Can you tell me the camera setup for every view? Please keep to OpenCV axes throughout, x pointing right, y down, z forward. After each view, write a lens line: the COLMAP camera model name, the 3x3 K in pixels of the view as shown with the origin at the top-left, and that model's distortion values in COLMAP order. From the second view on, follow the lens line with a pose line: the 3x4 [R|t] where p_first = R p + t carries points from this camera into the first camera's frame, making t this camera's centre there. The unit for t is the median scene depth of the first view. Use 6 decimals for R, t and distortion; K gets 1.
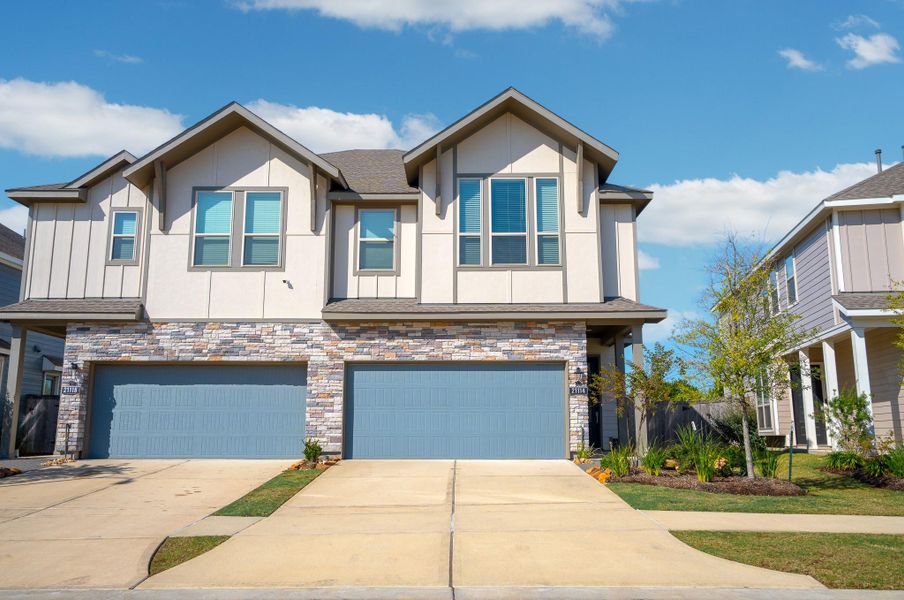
lens RADIAL K [[761.6, 0, 452.0], [0, 761.6, 300.0], [0, 0, 1]] dist [0.051541, 0.000030]
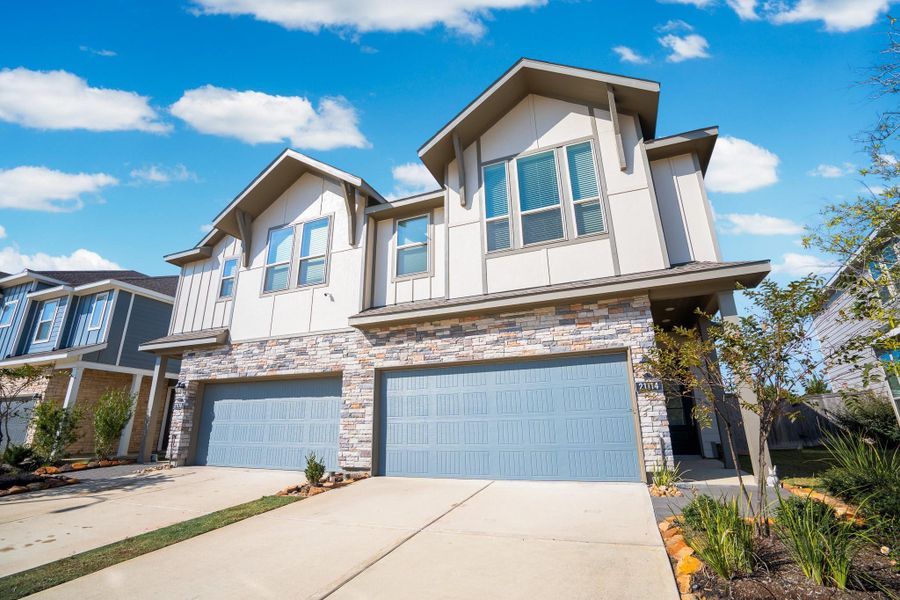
lens RADIAL K [[419.8, 0, 444.0], [0, 419.8, 298.6], [0, 0, 1]] dist [-0.063420, 0.030275]
pose [[0.929745, -0.123482, -0.346881, 0.126940], [0.077508, 0.986615, -0.143471, 0.075043], [0.359954, 0.106506, 0.926871, 0.535209]]
